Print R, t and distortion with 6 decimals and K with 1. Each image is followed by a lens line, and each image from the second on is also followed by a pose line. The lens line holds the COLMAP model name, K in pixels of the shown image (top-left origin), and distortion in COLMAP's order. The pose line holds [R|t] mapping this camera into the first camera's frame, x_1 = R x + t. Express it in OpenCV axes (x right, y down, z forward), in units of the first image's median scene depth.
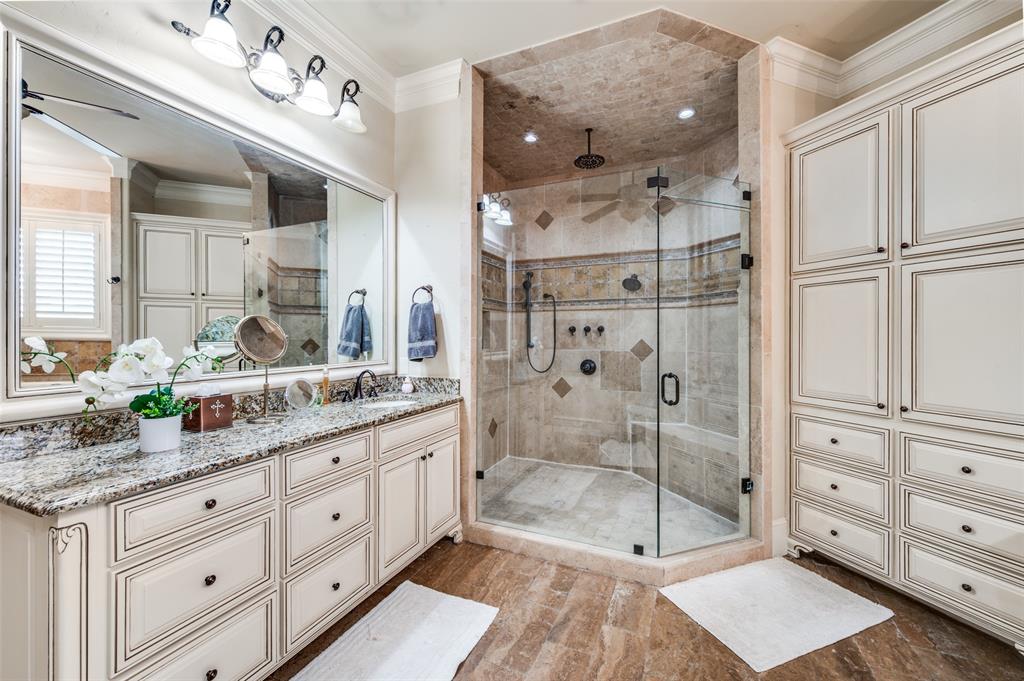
lens RADIAL K [[410.1, 0, 511.9], [0, 410.1, 336.5], [0, 0, 1]] dist [-0.000862, -0.000096]
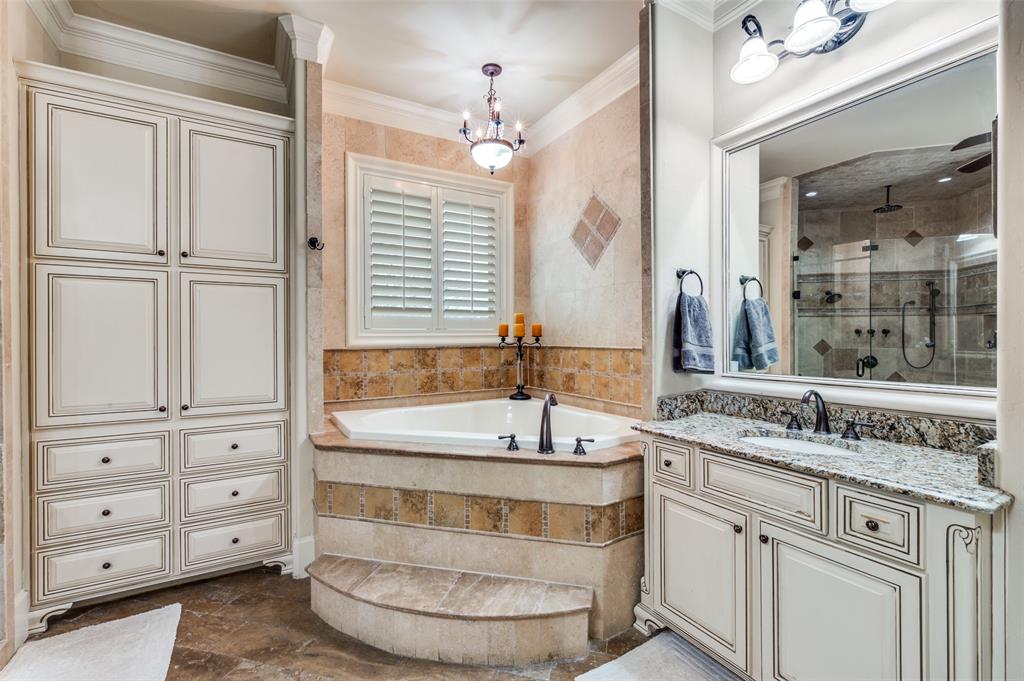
lens RADIAL K [[455.8, 0, 512.3], [0, 455.8, 338.9], [0, 0, 1]] dist [-0.000193, 0.000146]
pose [[-0.169234, -0.005028, 0.985563, -0.341095], [0.002019, 0.999983, 0.005449, -0.005943], [-0.985574, 0.002912, -0.169221, 0.343766]]
